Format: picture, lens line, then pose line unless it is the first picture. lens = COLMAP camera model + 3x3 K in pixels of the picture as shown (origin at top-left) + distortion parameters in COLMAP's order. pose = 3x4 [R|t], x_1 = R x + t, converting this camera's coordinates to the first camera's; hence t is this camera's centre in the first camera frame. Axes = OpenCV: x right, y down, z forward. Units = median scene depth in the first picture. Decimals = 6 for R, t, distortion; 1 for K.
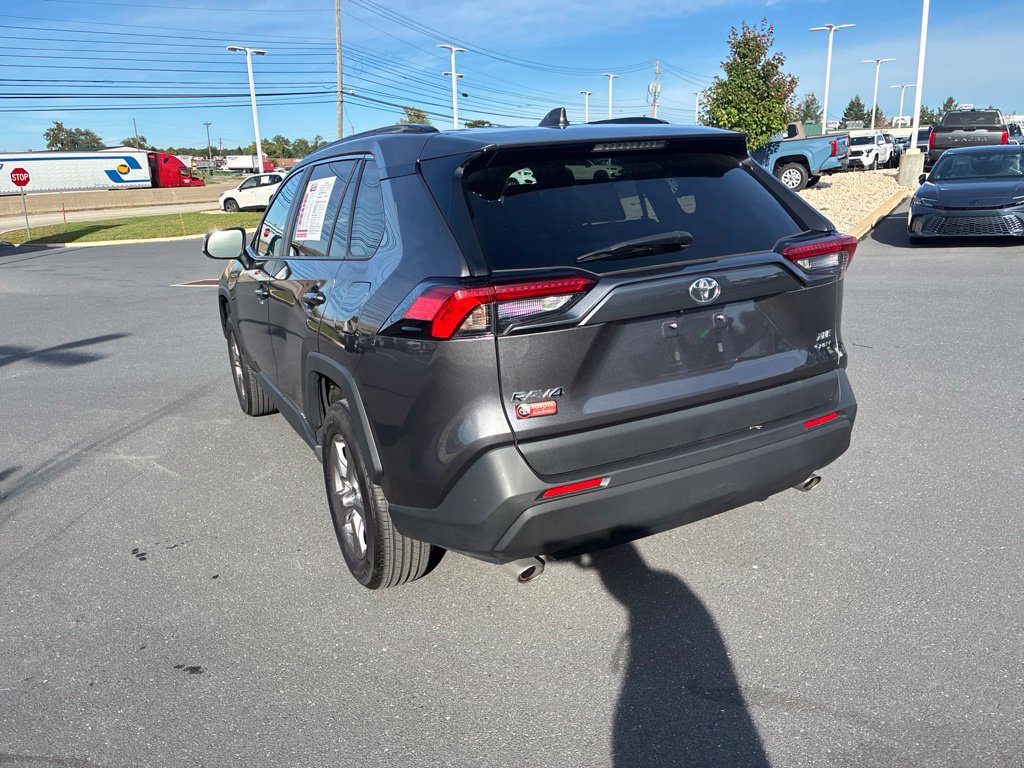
lens RADIAL K [[809.0, 0, 515.3], [0, 809.0, 384.3], [0, 0, 1]] dist [0.053149, -0.076753]
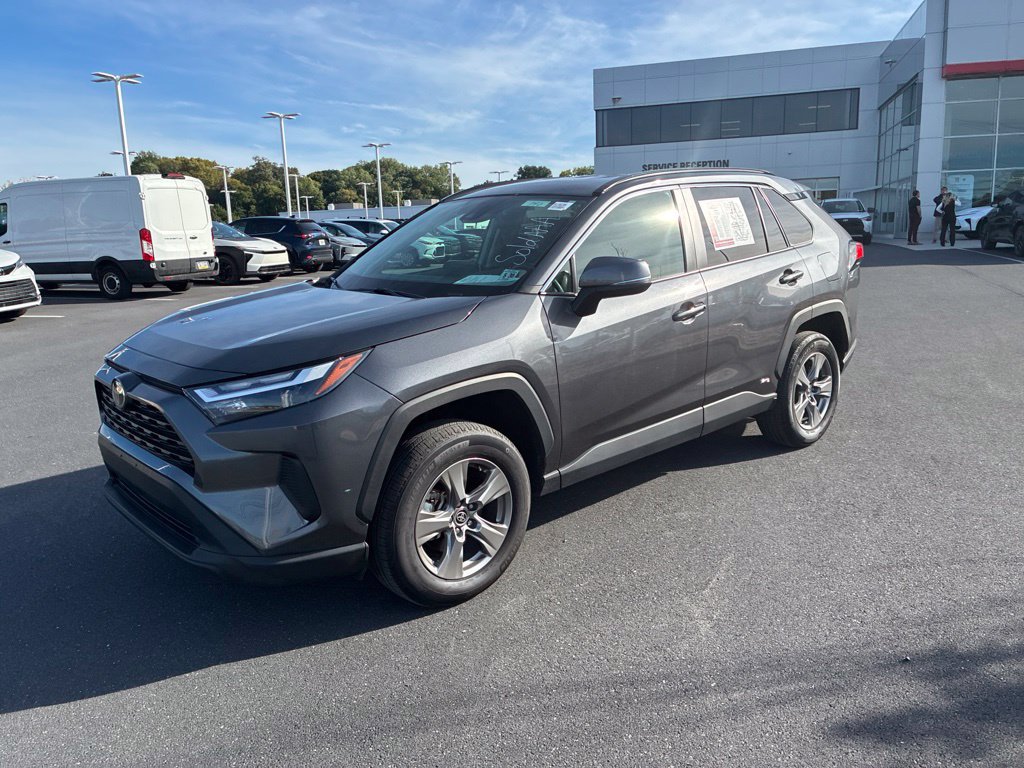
lens RADIAL K [[805.2, 0, 561.0], [0, 805.2, 401.6], [0, 0, 1]] dist [0.019260, -0.011060]
pose [[-0.334495, -0.150284, 0.930338, -0.948772], [0.286347, 0.924320, 0.252265, -0.243044], [-0.897841, 0.350781, -0.266147, 1.158480]]
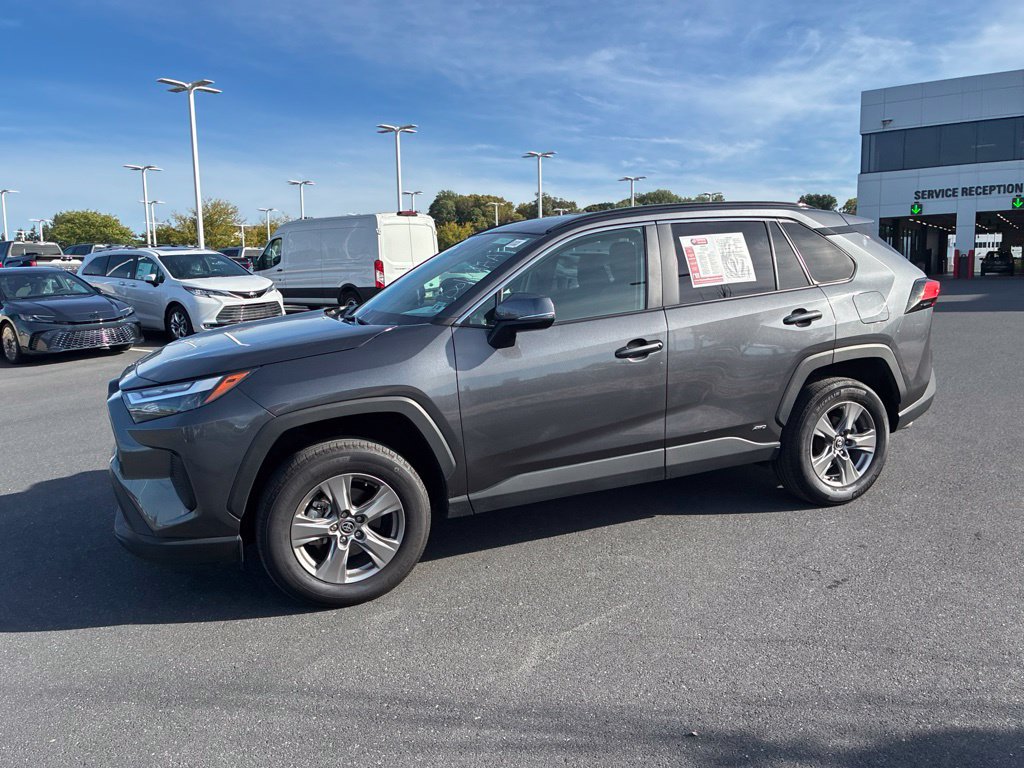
lens RADIAL K [[823.4, 0, 539.9], [0, 823.4, 384.2], [0, 0, 1]] dist [0.011833, -0.000344]
pose [[0.014767, -0.102901, 0.994582, -1.030248], [0.282318, 0.954647, 0.094578, -0.159592], [-0.959207, 0.279392, 0.043148, 0.874978]]
